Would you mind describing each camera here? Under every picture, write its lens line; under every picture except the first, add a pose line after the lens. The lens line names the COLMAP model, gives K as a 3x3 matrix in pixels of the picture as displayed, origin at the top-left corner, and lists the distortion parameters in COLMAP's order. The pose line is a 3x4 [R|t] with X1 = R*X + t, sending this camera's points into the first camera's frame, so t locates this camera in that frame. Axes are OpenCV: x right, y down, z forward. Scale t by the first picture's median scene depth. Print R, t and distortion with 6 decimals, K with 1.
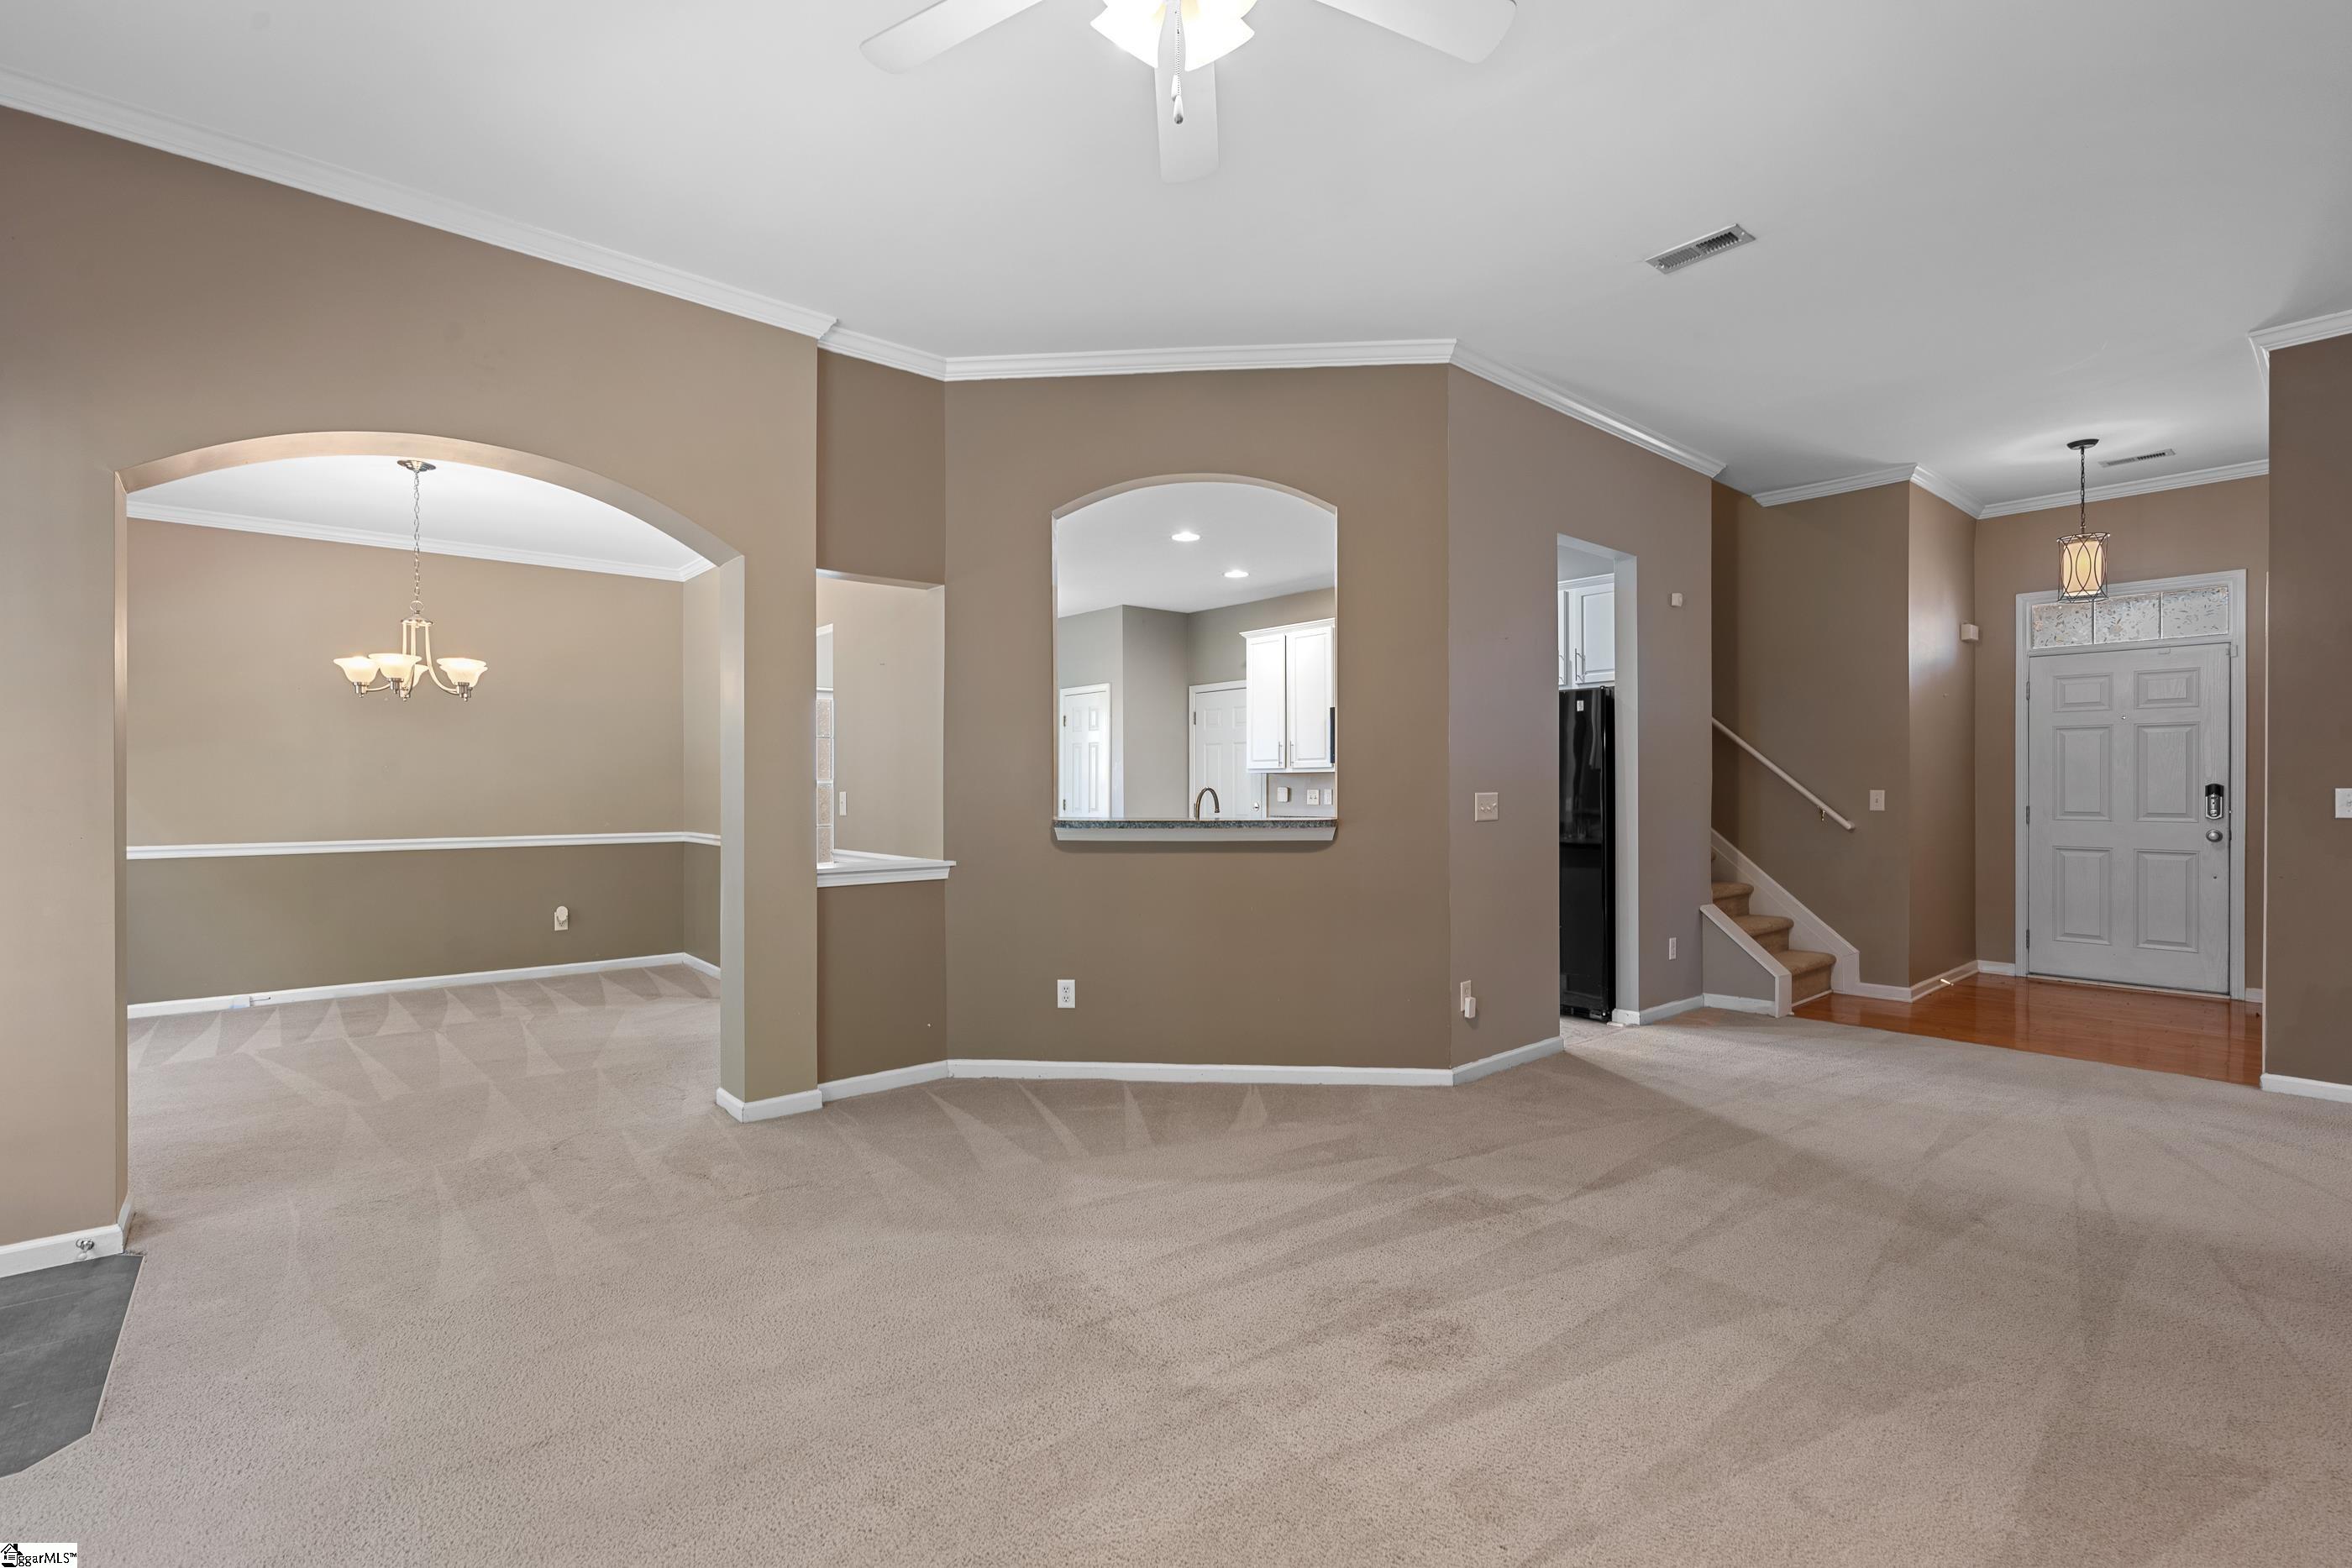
lens RADIAL K [[1078.8, 0, 1176.0], [0, 1078.8, 784.0], [0, 0, 1]] dist [-0.003048, -0.000216]
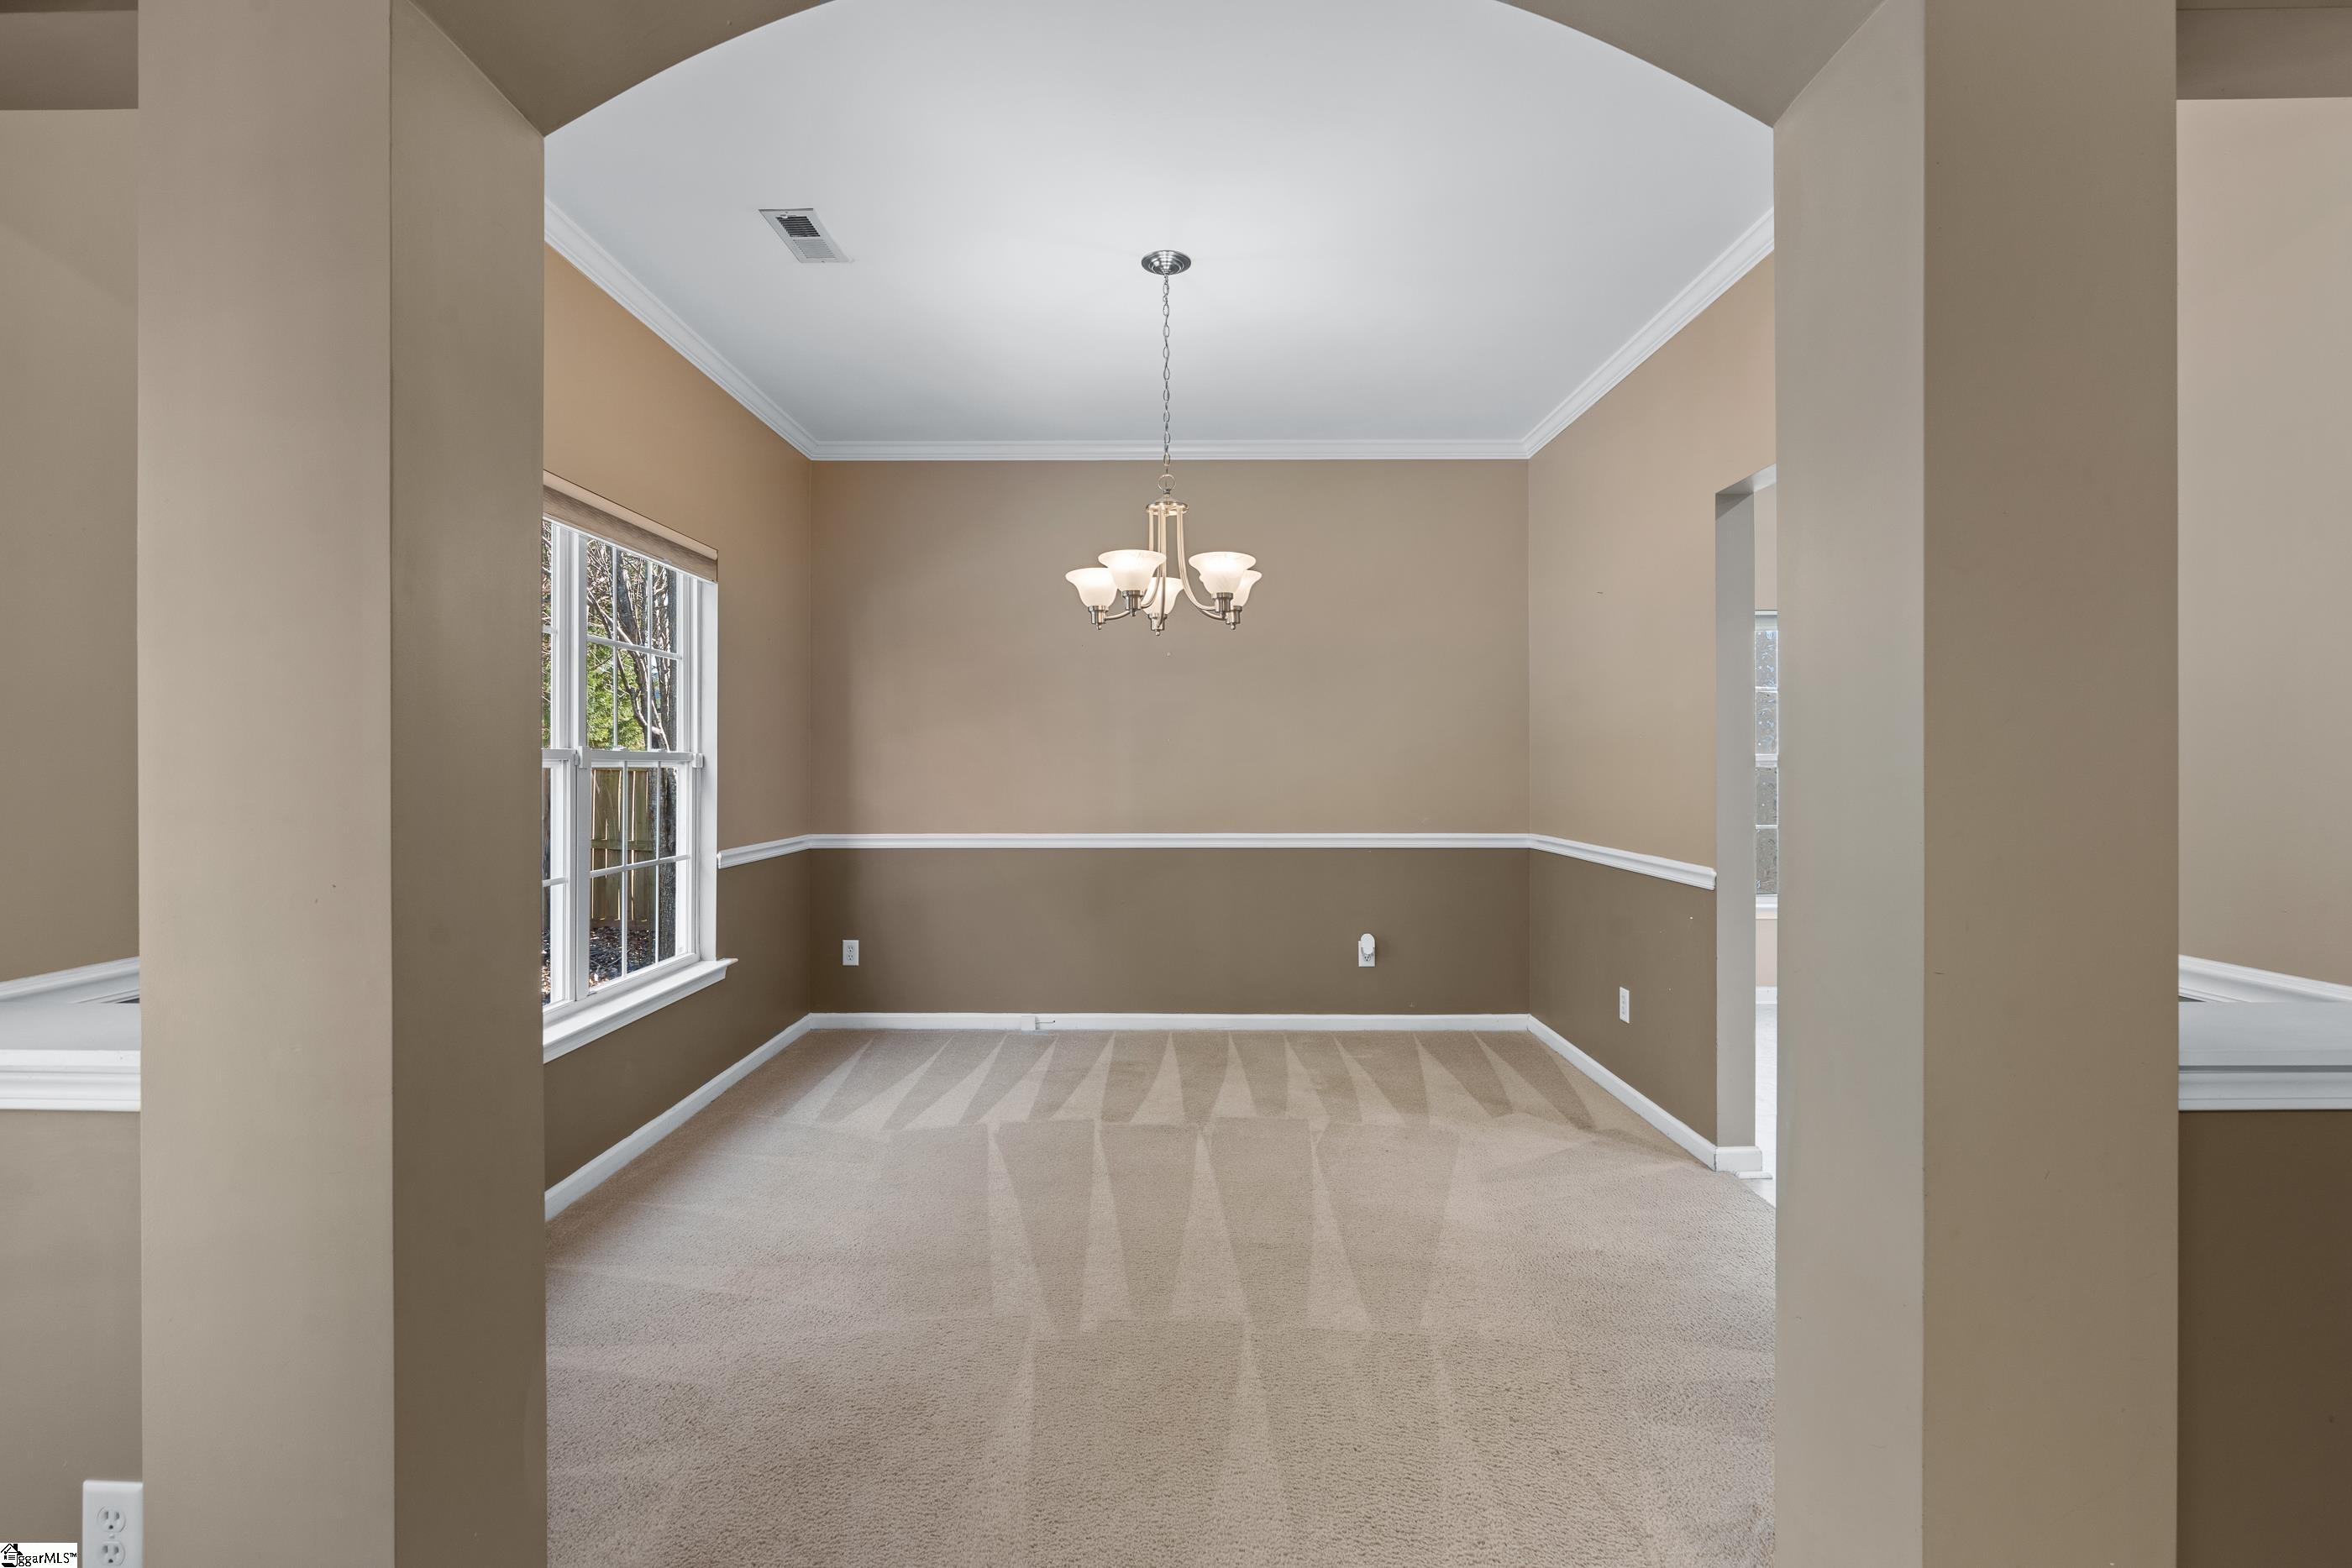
lens RADIAL K [[1067.3, 0, 1162.9], [0, 1067.3, 774.2], [0, 0, 1]] dist [-0.002756, 0.000069]
pose [[0.759531, 0.001584, -0.650469, -0.261392], [0.001202, 0.999992, 0.003838, 0.005644], [0.650470, -0.003696, 0.759523, 0.460469]]
